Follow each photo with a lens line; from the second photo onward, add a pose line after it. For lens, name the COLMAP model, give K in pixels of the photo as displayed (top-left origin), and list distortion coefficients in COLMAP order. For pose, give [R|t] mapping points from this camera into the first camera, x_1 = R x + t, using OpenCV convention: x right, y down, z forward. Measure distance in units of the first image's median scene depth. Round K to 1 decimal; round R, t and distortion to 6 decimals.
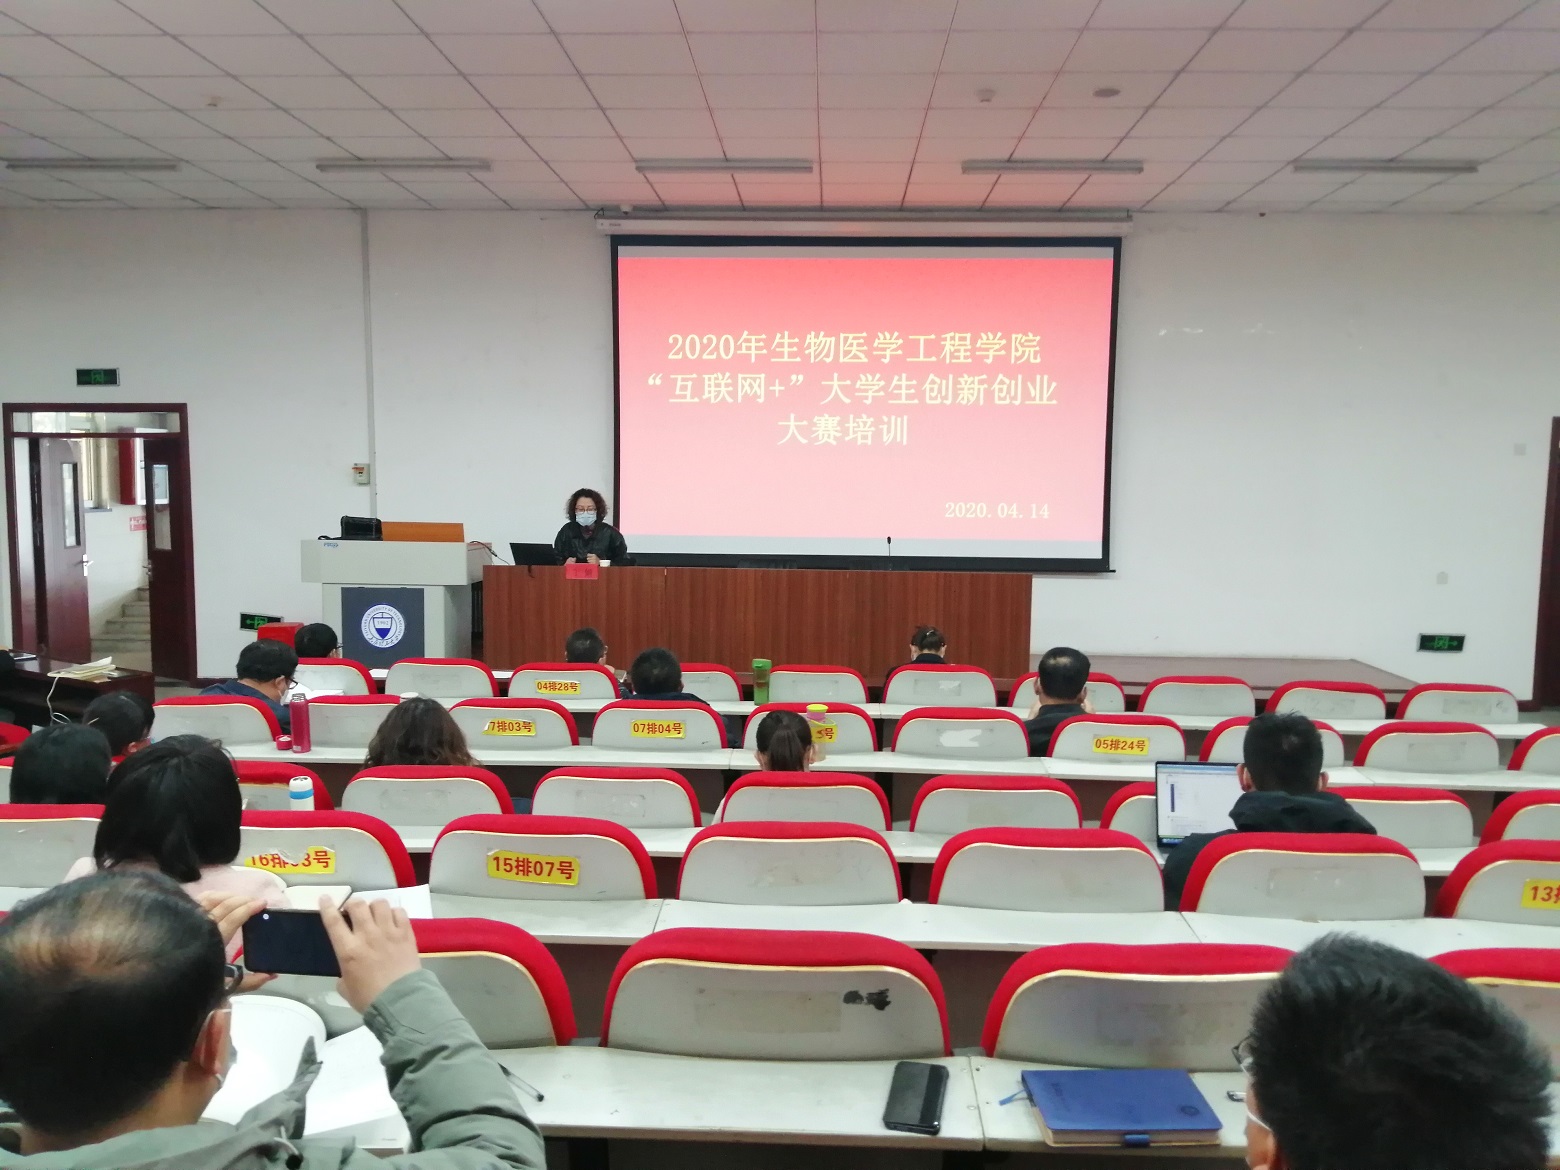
lens RADIAL K [[1201.0, 0, 785.7], [0, 1201.0, 579.5], [0, 0, 1]] dist [0.056364, -0.078532]
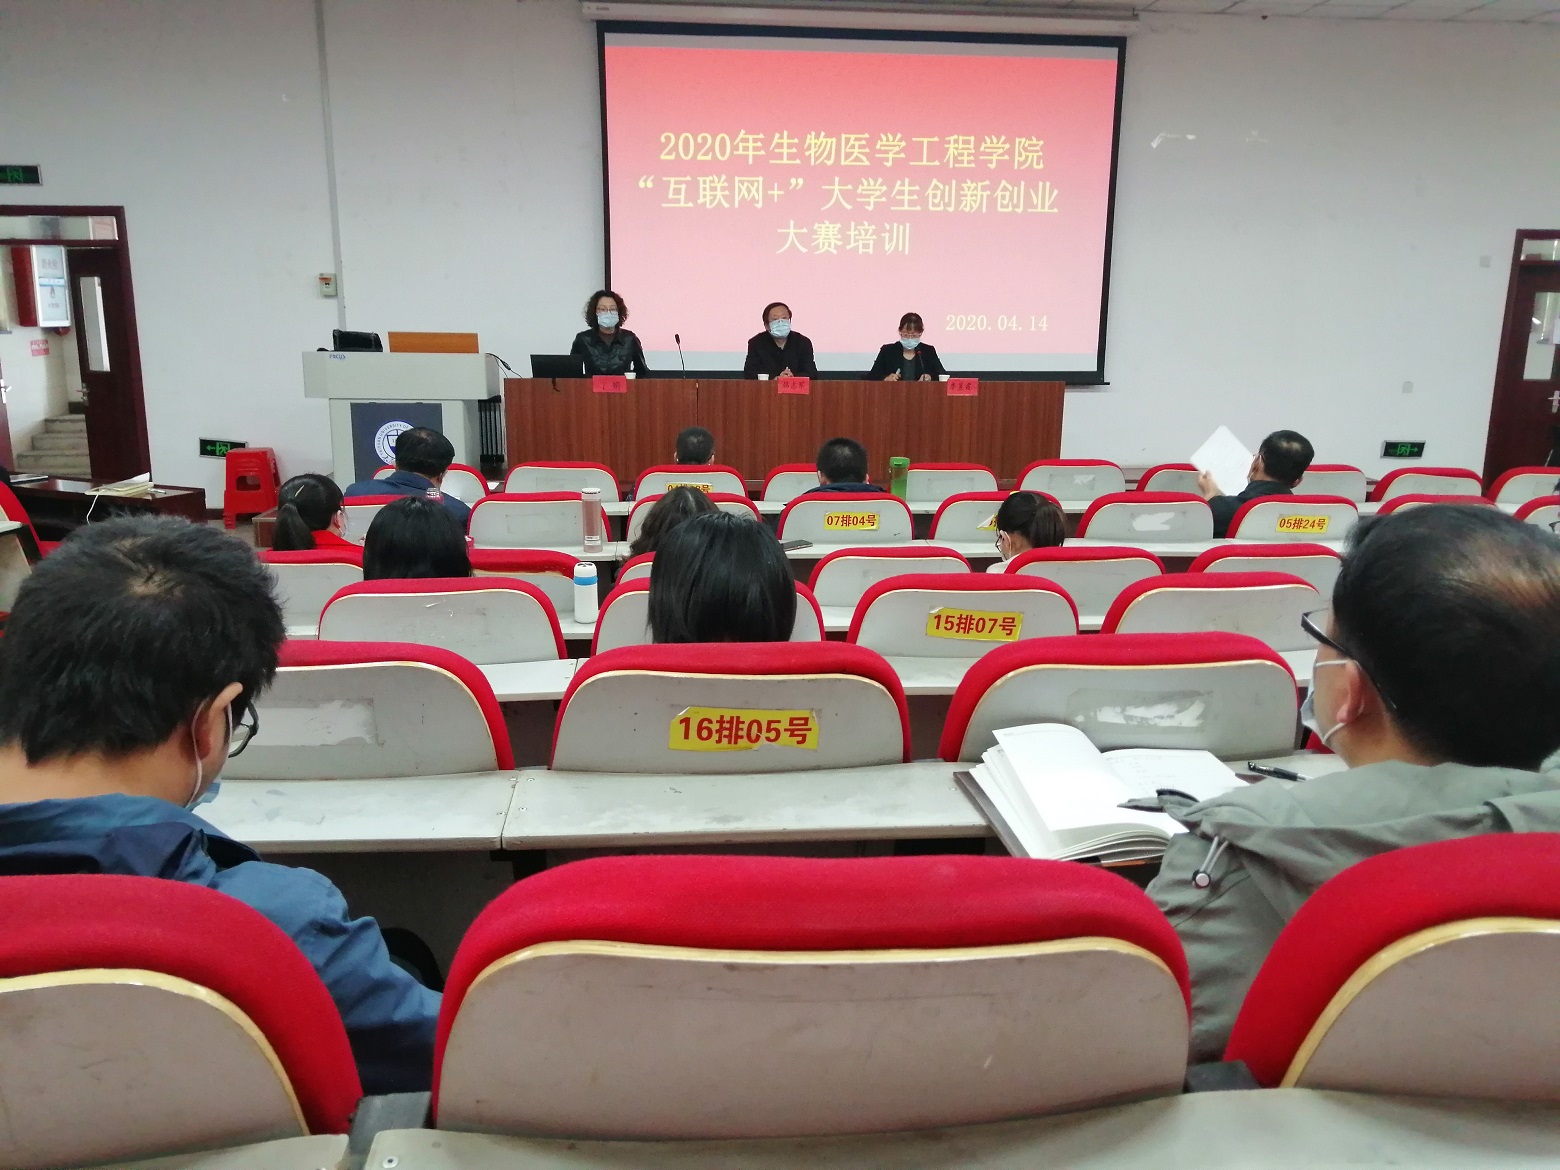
lens RADIAL K [[1218.8, 0, 786.9], [0, 1218.8, 571.0], [0, 0, 1]] dist [0.007914, -0.012240]
pose [[0.991925, -0.028525, 0.123576, -0.127040], [0.012981, 0.992096, 0.124805, 0.017975], [-0.126160, -0.122193, 0.984456, 0.011000]]
